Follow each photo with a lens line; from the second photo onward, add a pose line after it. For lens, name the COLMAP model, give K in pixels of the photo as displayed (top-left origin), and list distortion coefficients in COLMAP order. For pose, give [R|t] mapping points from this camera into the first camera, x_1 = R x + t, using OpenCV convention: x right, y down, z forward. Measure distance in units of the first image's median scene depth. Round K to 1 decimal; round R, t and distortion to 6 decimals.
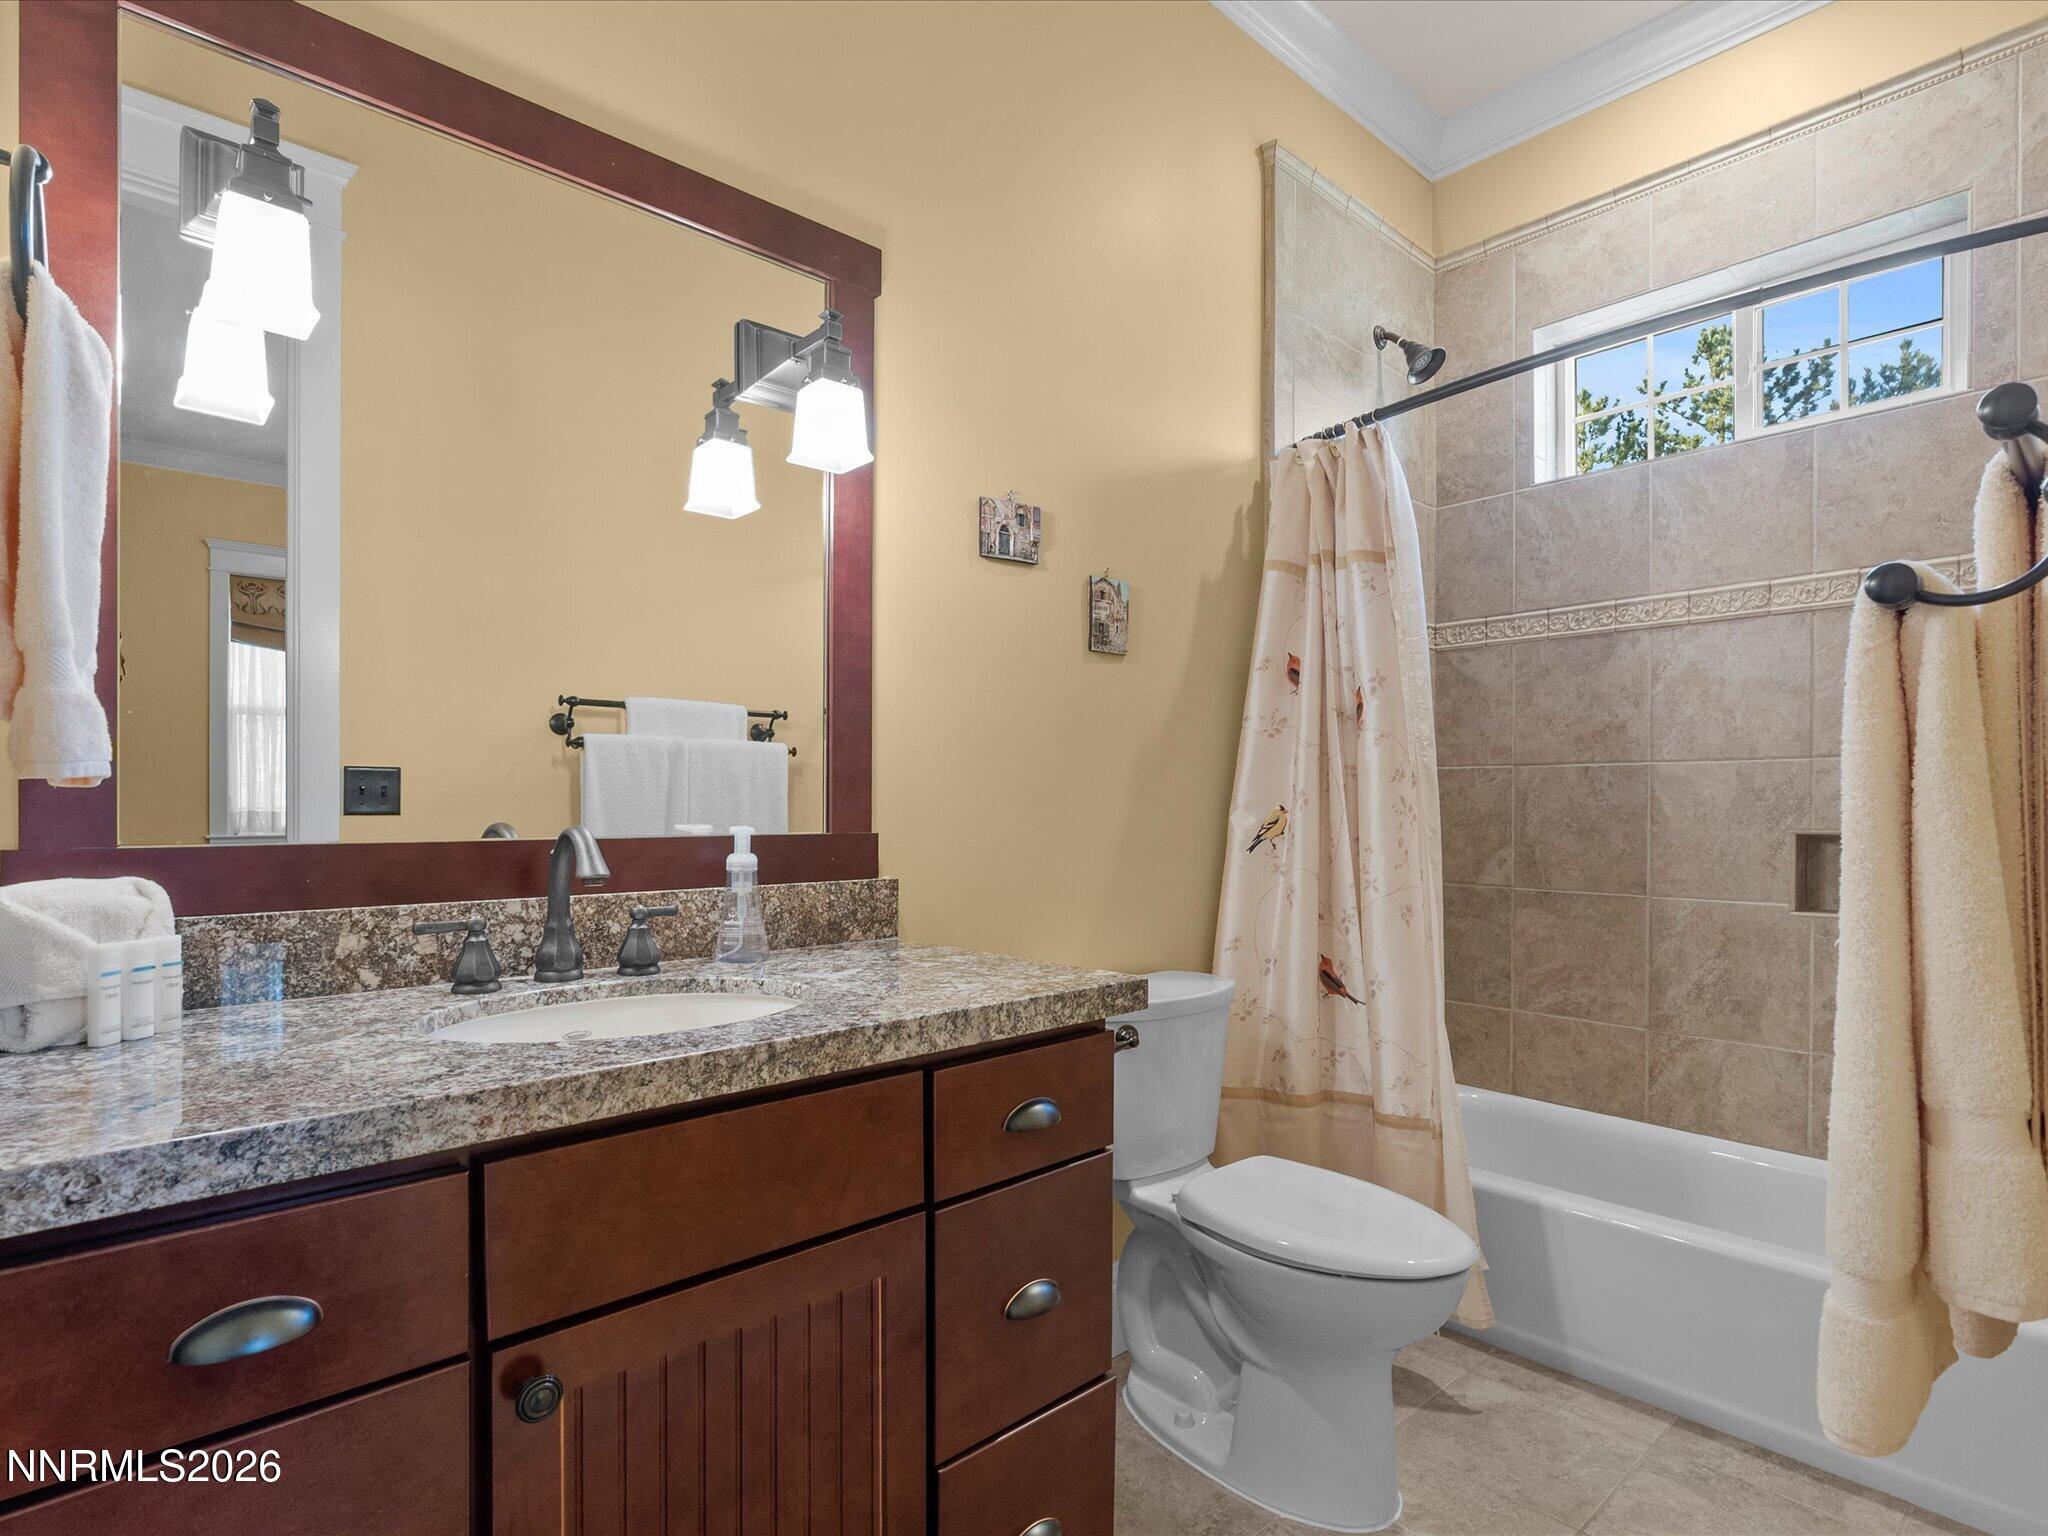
lens RADIAL K [[1064.1, 0, 1025.0], [0, 1064.1, 780.8], [0, 0, 1]] dist [0.055538, 0.000563]
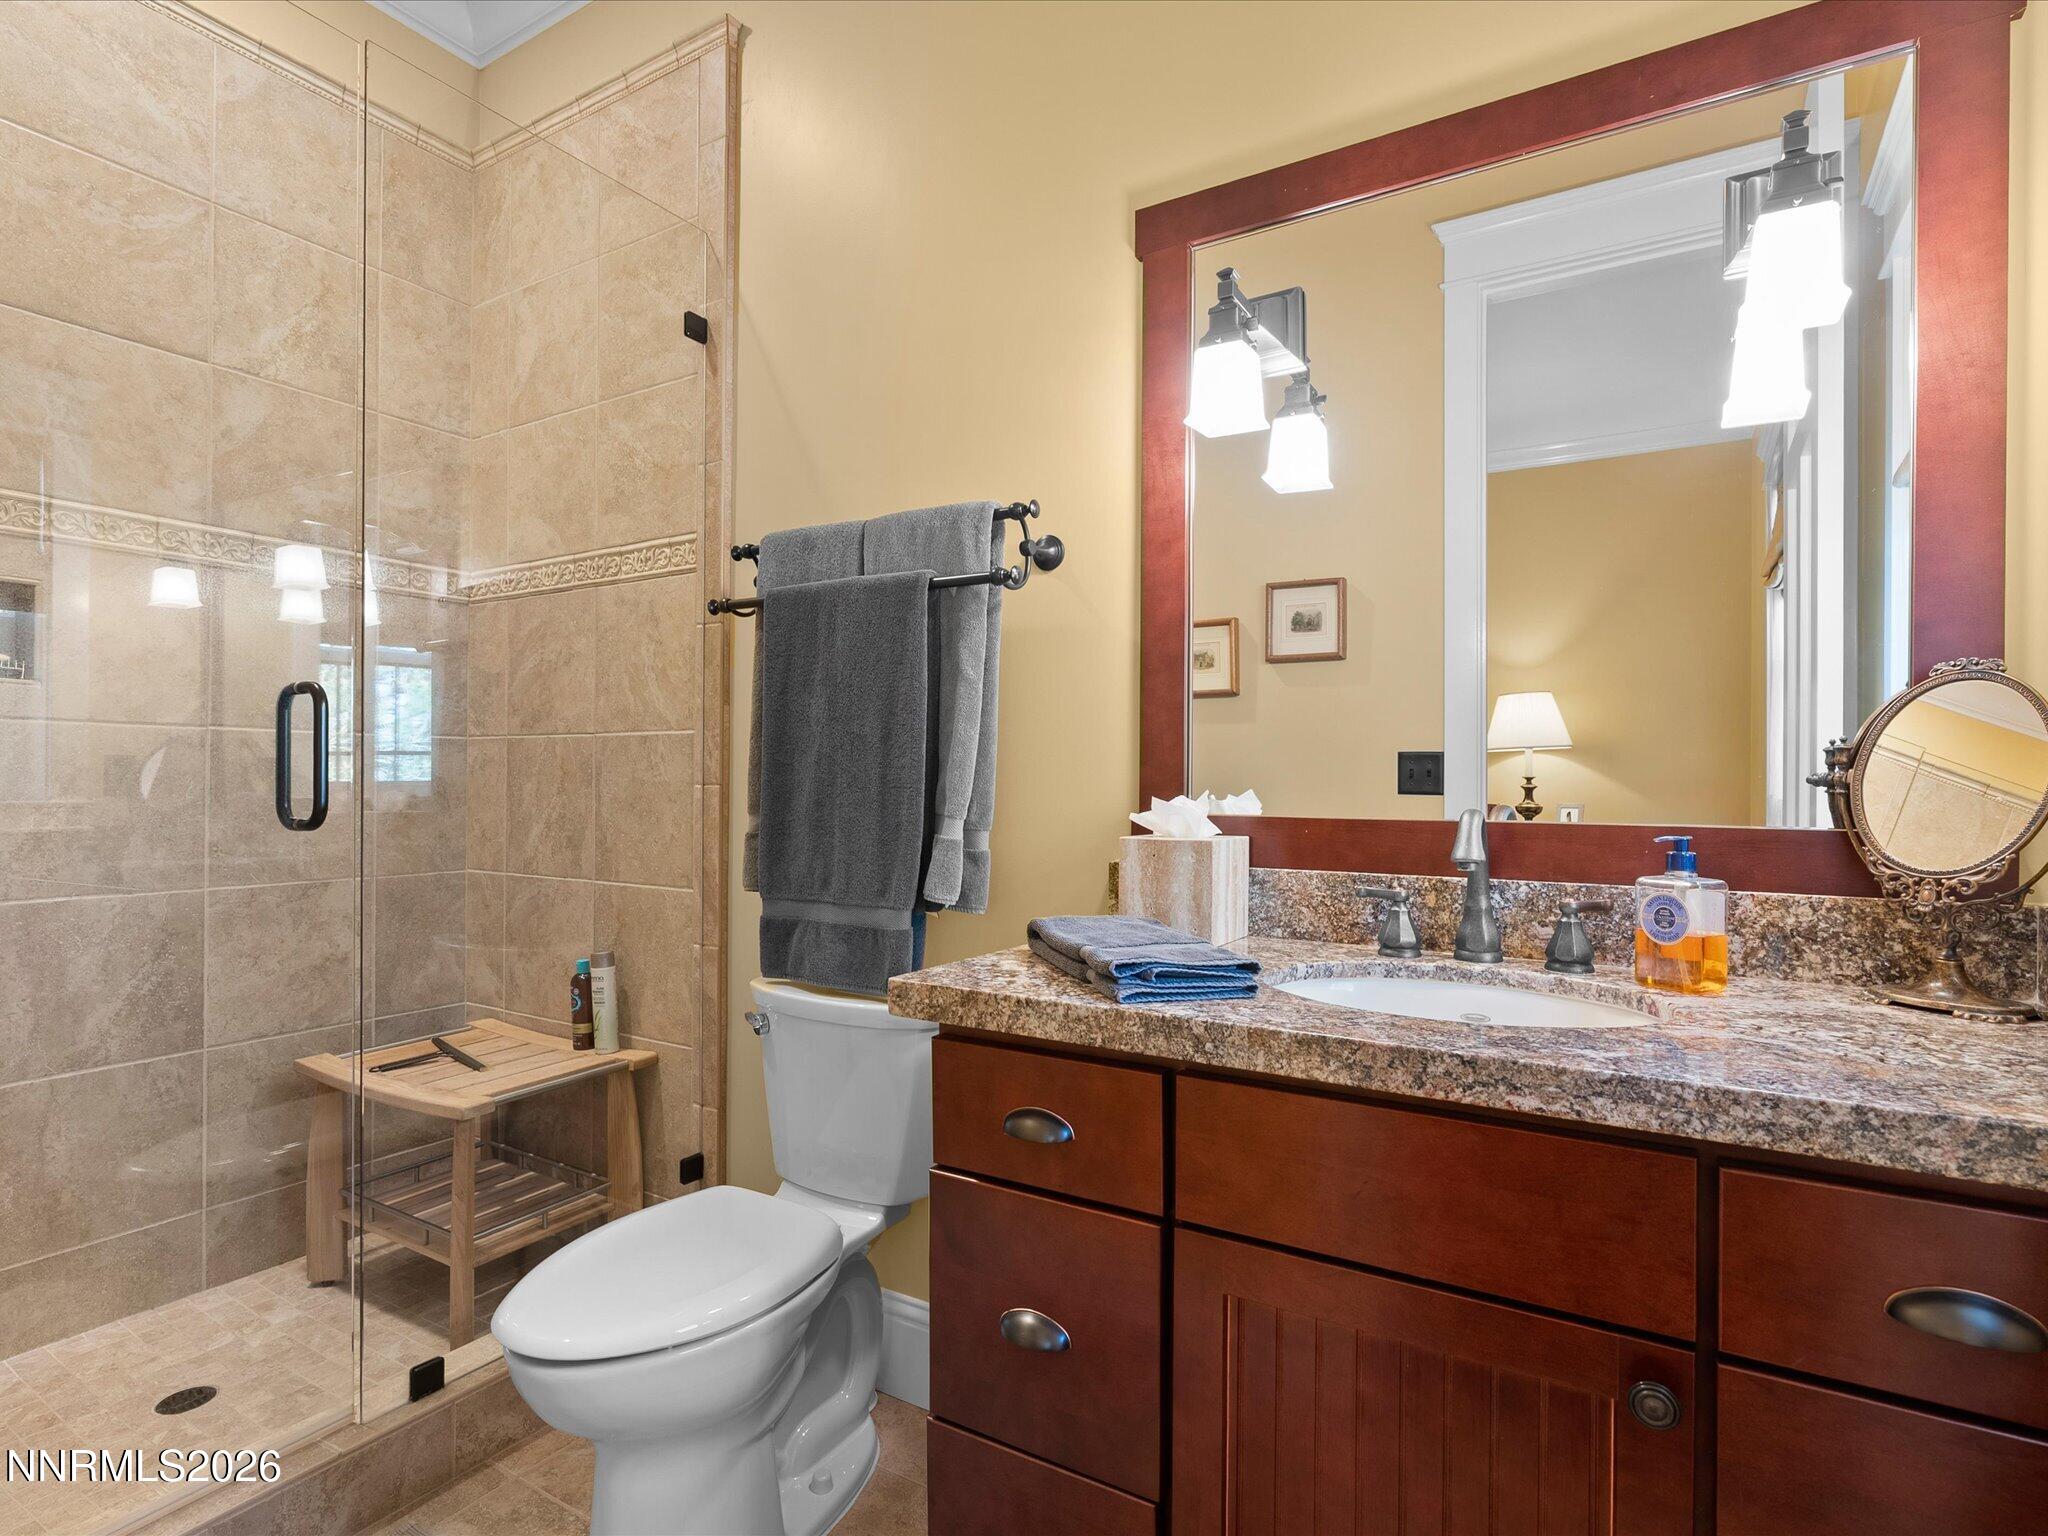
lens RADIAL K [[1047.4, 0, 1018.0], [0, 1047.4, 758.8], [0, 0, 1]] dist [-0.020564, 0.001246]
pose [[0.276812, -0.018719, -0.960742, 0.344357], [0.013133, 0.999791, -0.015696, 0.006380], [0.960834, -0.008272, 0.277000, 0.291988]]
